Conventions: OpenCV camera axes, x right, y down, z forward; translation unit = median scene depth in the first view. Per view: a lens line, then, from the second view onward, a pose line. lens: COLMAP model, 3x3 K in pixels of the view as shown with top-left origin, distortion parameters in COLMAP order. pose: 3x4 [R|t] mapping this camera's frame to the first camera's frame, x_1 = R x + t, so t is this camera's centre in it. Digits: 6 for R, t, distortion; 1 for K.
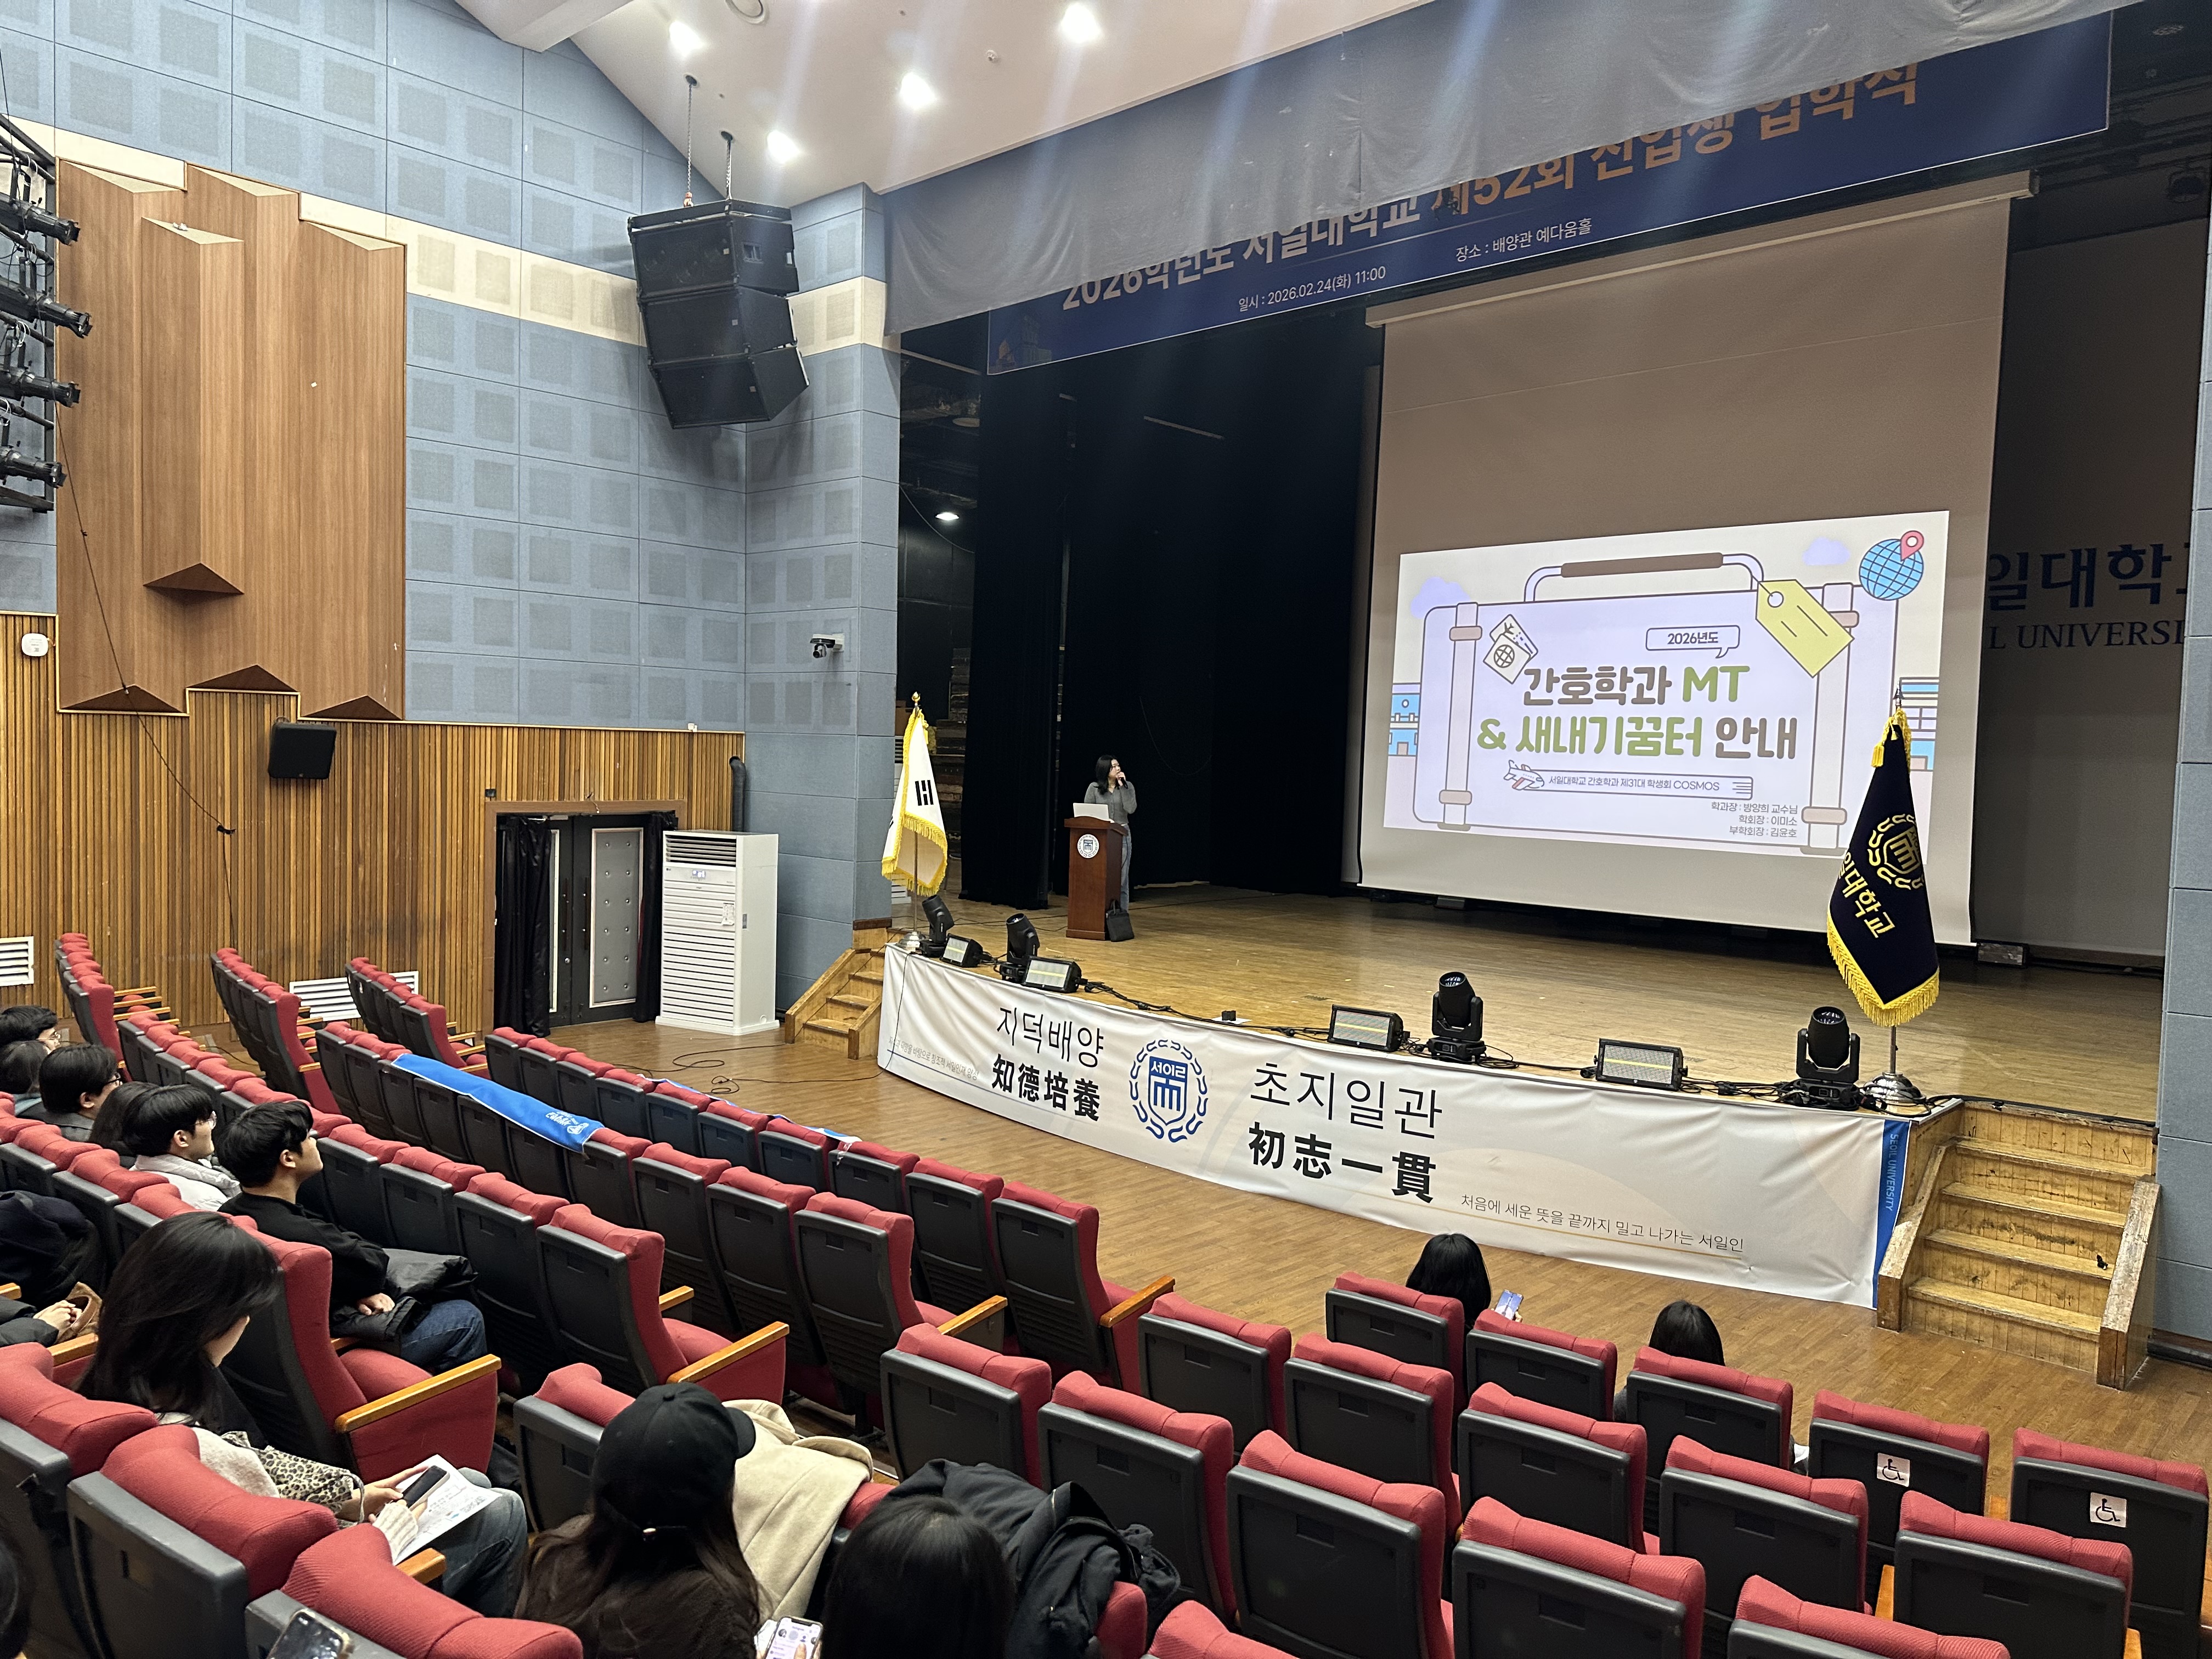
lens RADIAL K [[1552.5, 0, 1106.0], [0, 1552.5, 829.5], [0, 0, 1]] dist [0.005122, -0.000048]
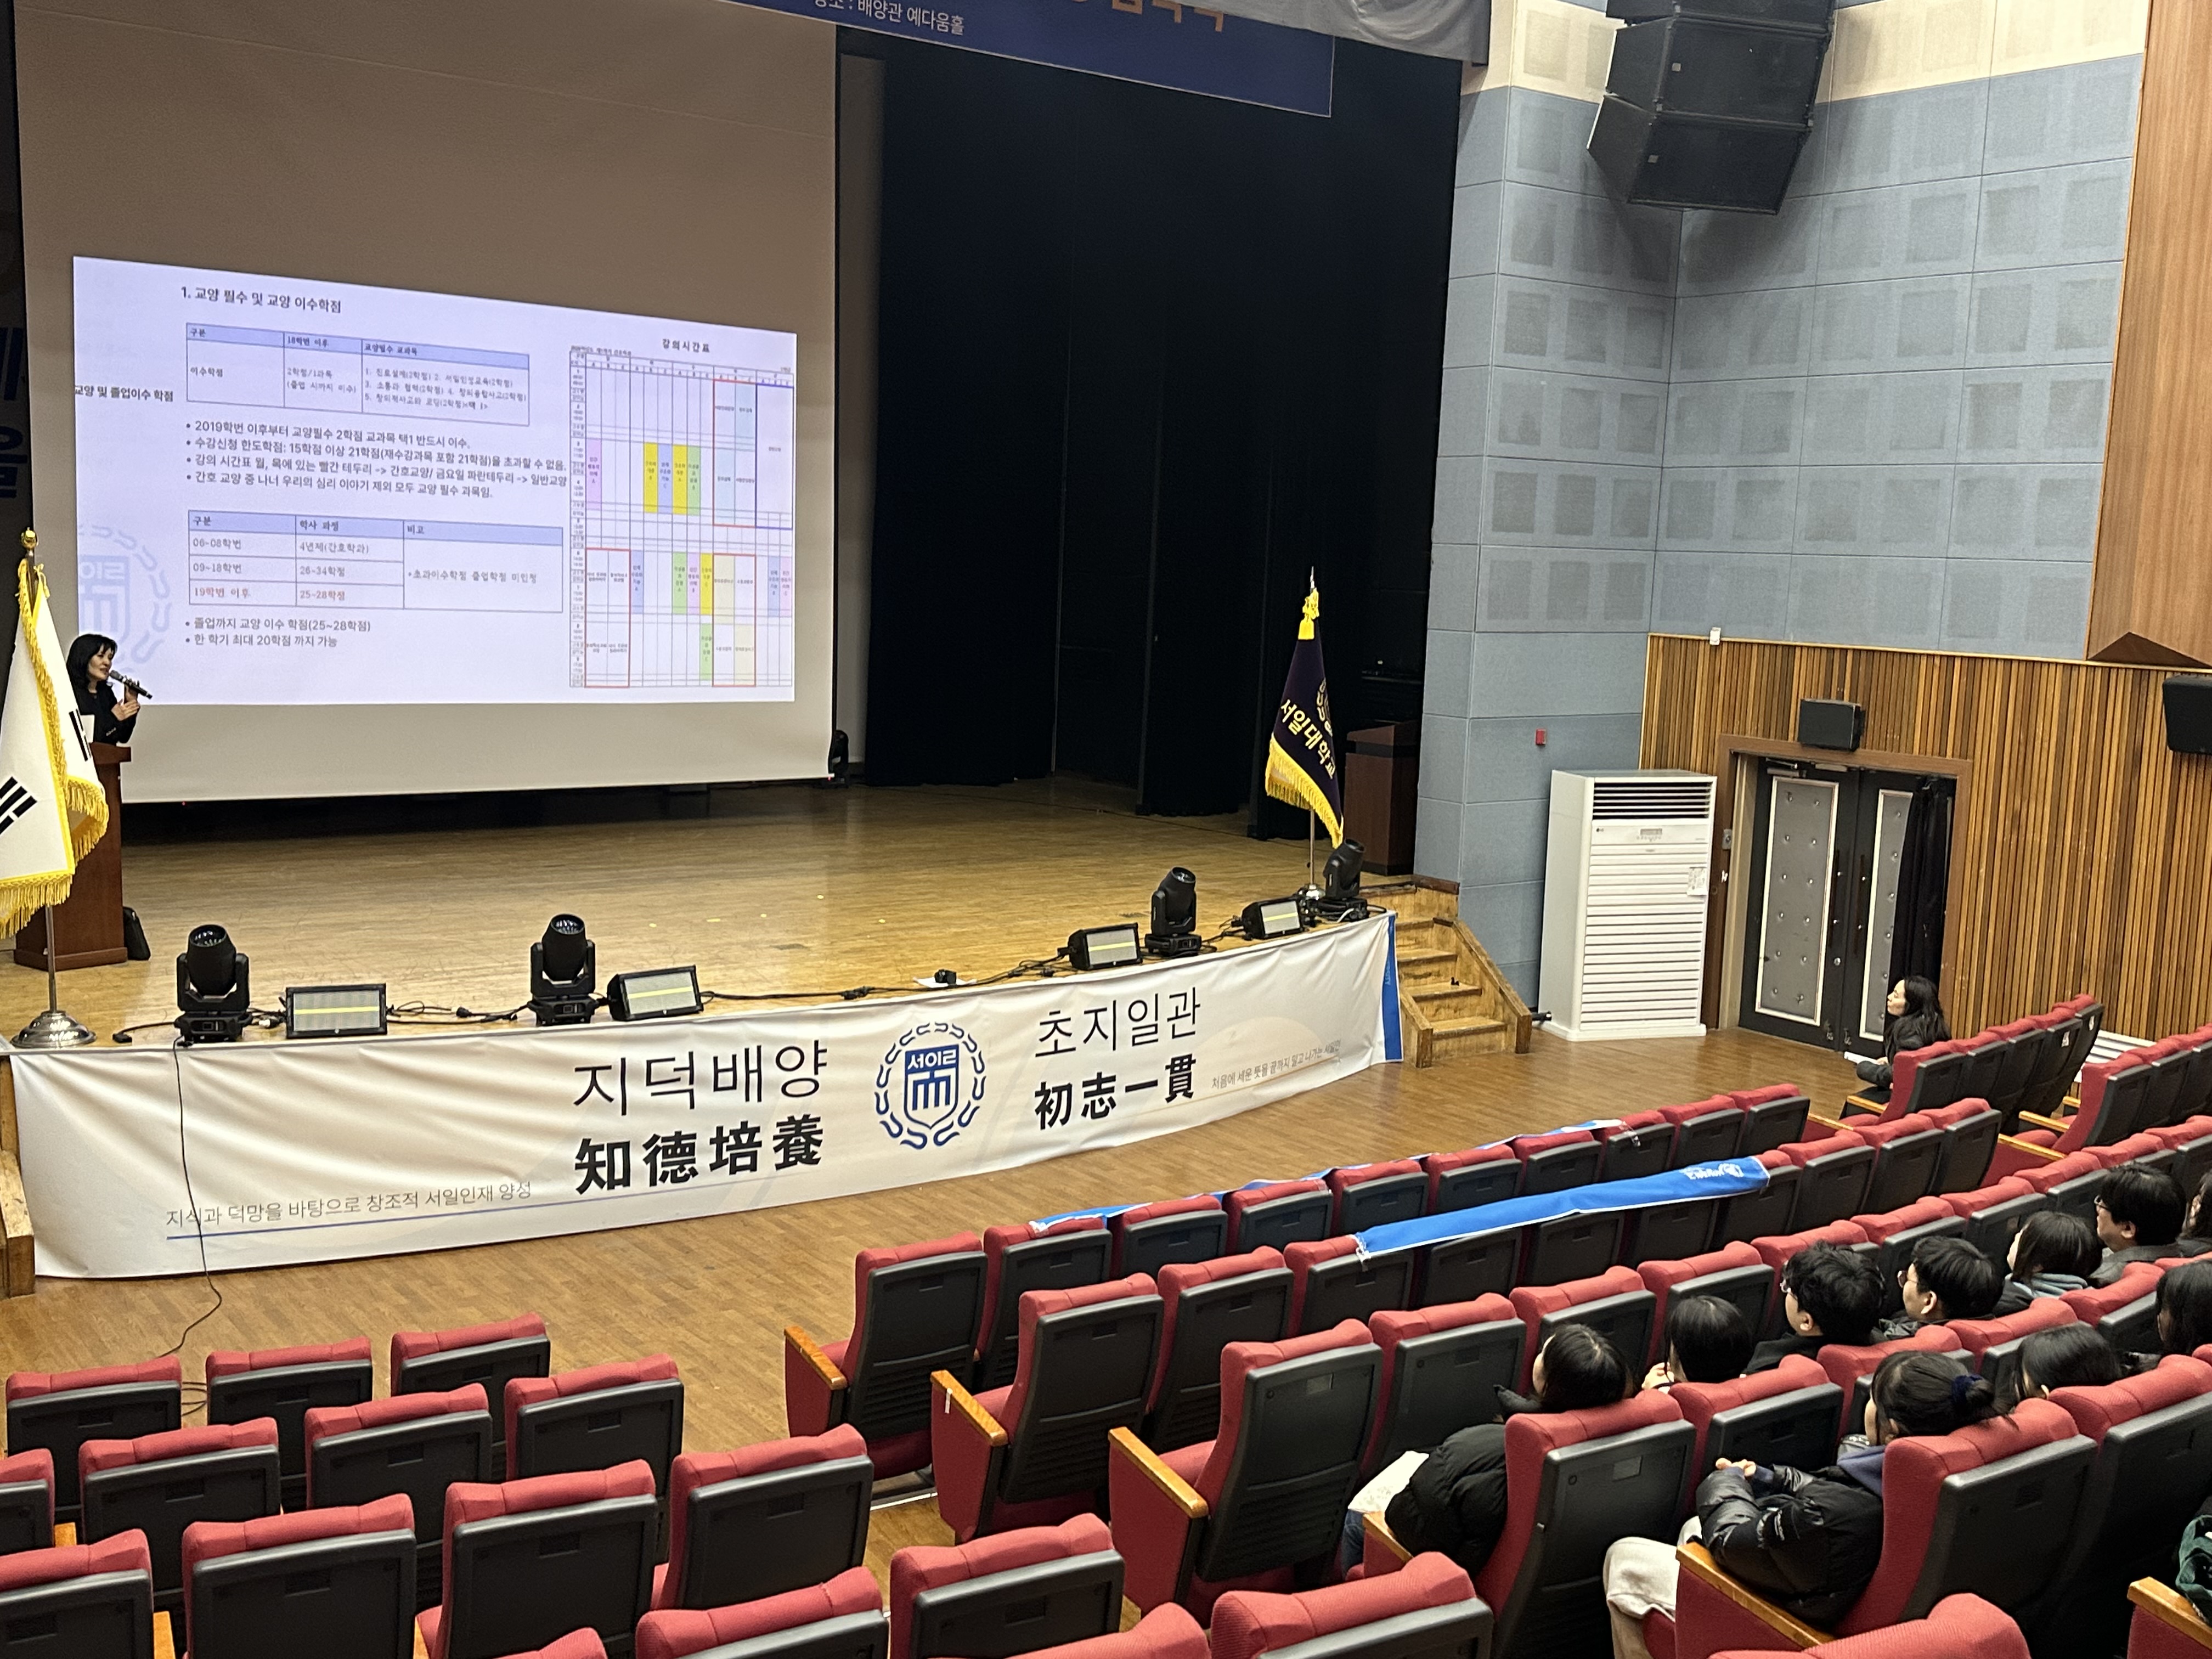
lens RADIAL K [[2252.4, 0, 1106.0], [0, 2252.4, 829.5], [0, 0, 1]] dist [-0.002578, 0.002697]
pose [[0.124933, -0.152077, 0.980441, -1.069536], [0.010342, 0.988329, 0.151983, -0.136504], [-0.992111, -0.008848, 0.125048, 0.779287]]
